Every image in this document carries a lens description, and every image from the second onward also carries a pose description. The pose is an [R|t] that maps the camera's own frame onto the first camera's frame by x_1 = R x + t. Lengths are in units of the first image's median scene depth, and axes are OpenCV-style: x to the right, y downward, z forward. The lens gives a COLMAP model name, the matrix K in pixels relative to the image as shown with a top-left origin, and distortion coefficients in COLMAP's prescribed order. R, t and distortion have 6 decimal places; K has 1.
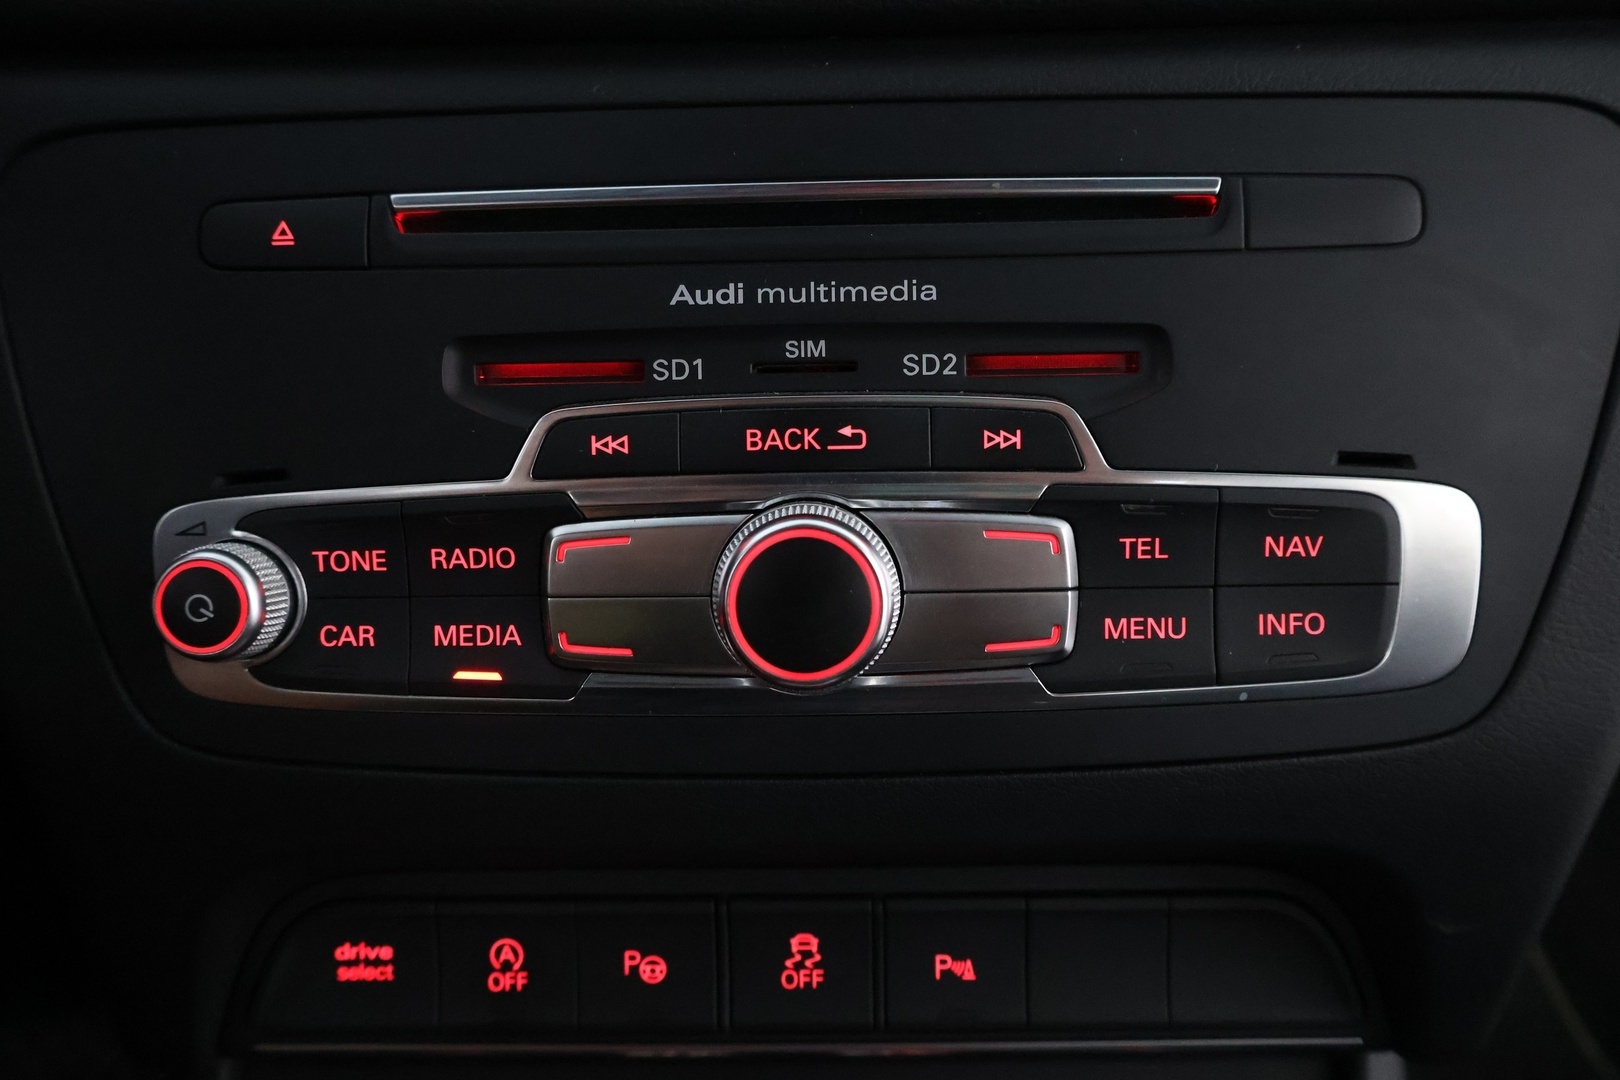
lens RADIAL K [[1348.5, 0, 807.5], [0, 1348.5, 532.3], [0, 0, 1]] dist [0.000426, -0.020646]
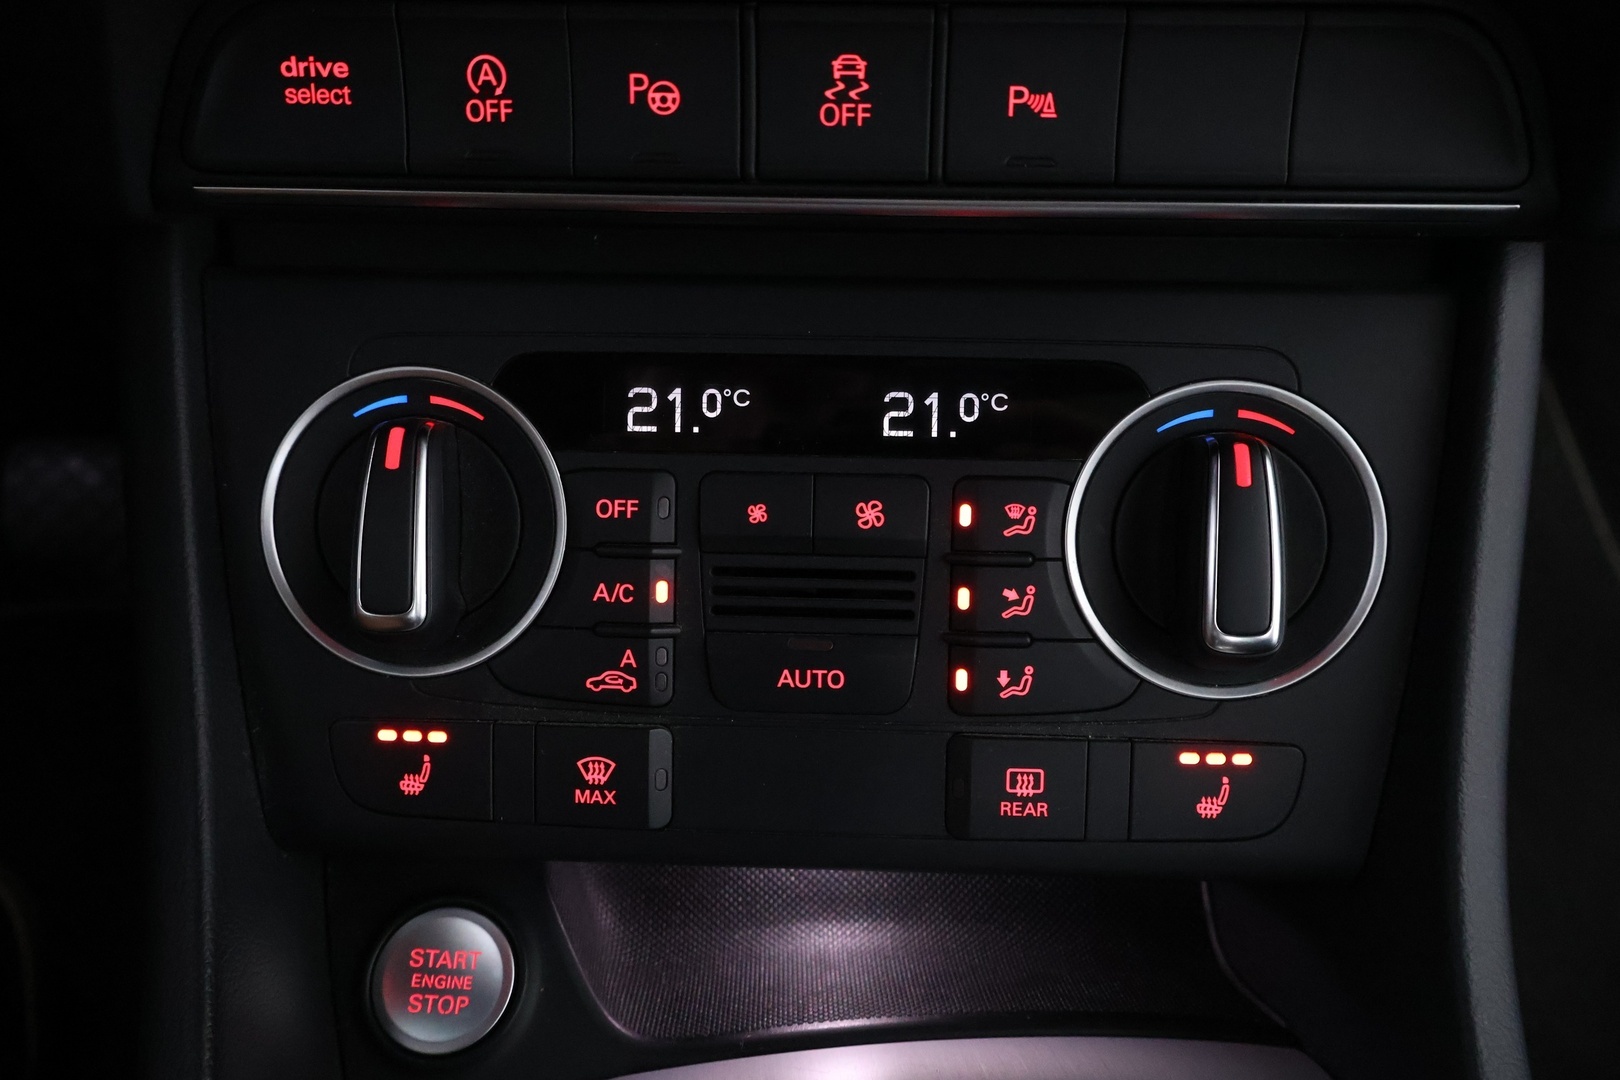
lens RADIAL K [[1348.5, 0, 812.3], [0, 1348.5, 537.6], [0, 0, 1]] dist [0.000426, -0.020646]
pose [[0.999266, 0.033074, -0.019350, 0.000602], [-0.027321, 0.969033, 0.245414, 0.381072], [0.026868, -0.244705, 0.969225, 0.140297]]
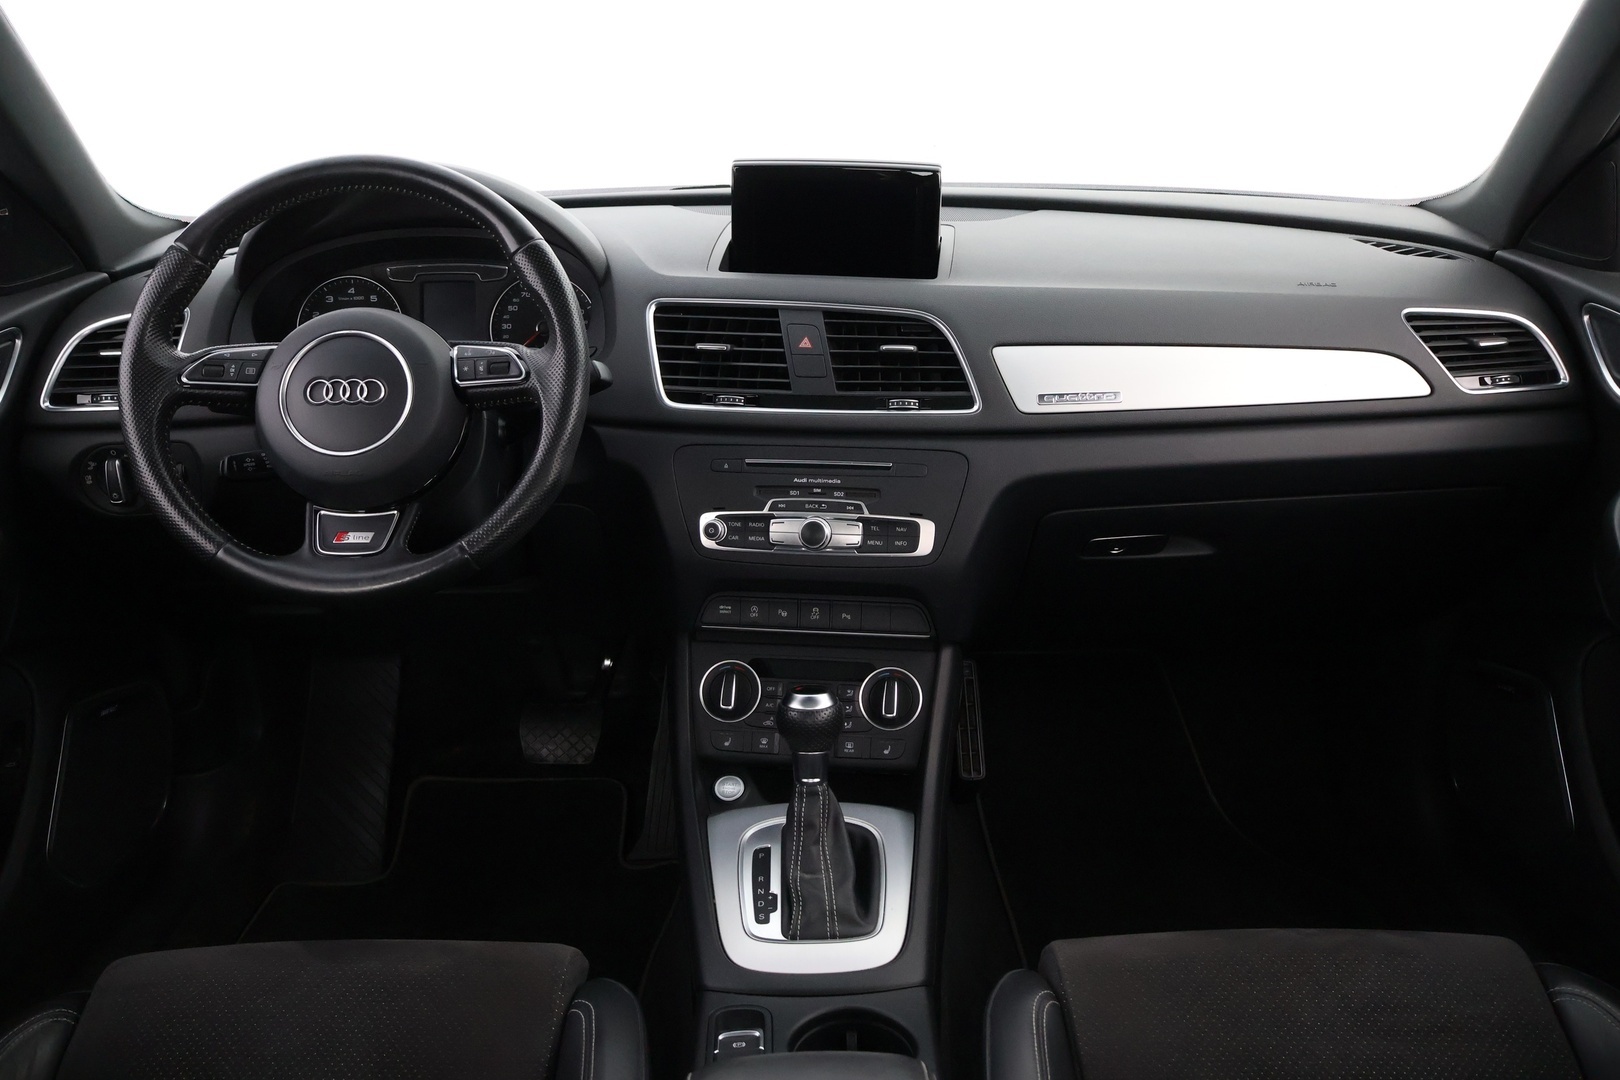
lens RADIAL K [[1348.5, 0, 807.7], [0, 1348.5, 541.0], [0, 0, 1]] dist [0.000426, -0.020646]
pose [[0.993022, 0.048332, -0.107567, 0.475690], [-0.050924, 0.998471, -0.021483, 0.164155], [0.106364, 0.026811, 0.993966, -3.798137]]
